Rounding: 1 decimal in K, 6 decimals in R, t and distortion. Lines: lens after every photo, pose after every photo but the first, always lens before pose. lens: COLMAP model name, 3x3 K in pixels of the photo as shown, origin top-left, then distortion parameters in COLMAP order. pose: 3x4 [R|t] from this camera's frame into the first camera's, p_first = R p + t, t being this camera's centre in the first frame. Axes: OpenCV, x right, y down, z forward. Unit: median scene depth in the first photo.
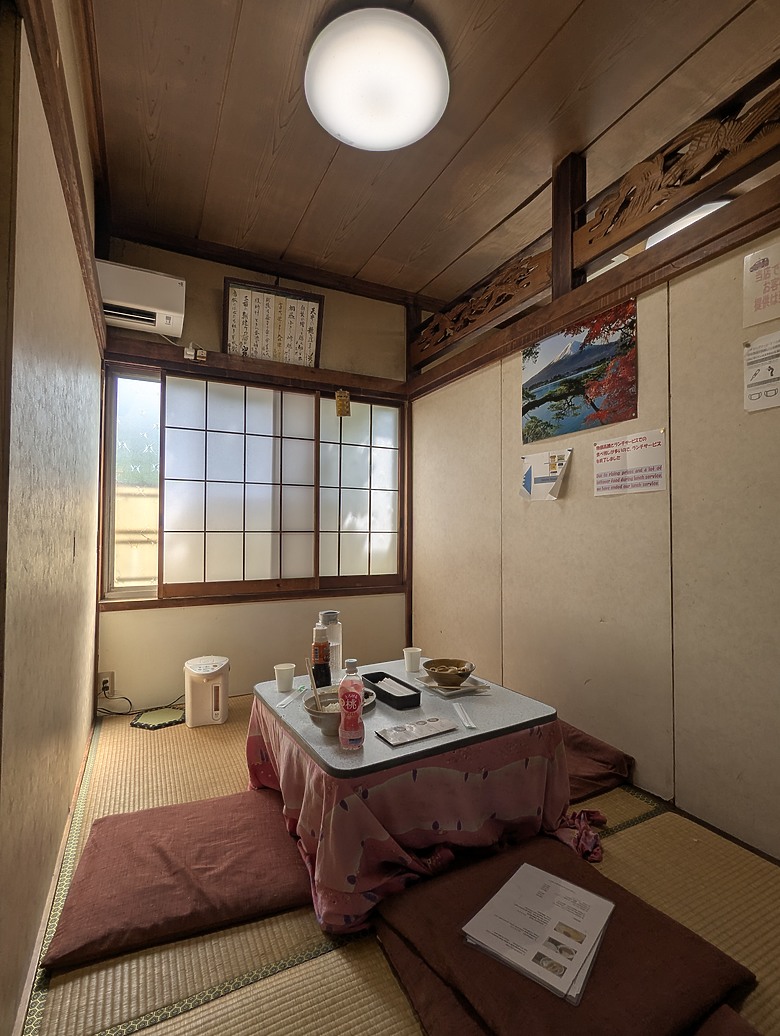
lens RADIAL K [[487.3, 0, 391.0], [0, 487.3, 518.6], [0, 0, 1]] dist [-0.000436, -0.000554]
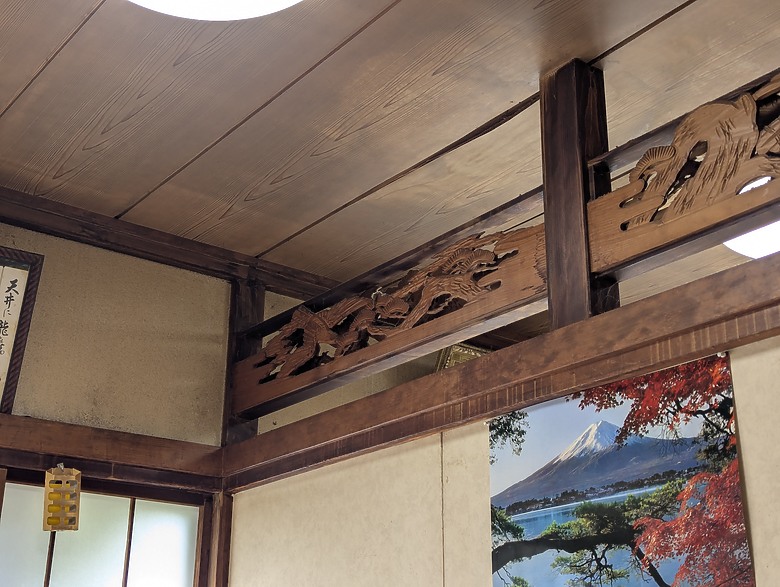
lens RADIAL K [[1078.7, 0, 390.4], [0, 1078.7, 293.7], [0, 0, 1]] dist [0.045986, 0.000000]
pose [[0.981079, 0.070860, 0.180173, -0.005888], [-0.005815, 0.940979, -0.338415, -0.122381], [-0.193519, 0.330964, 0.923587, 0.065207]]
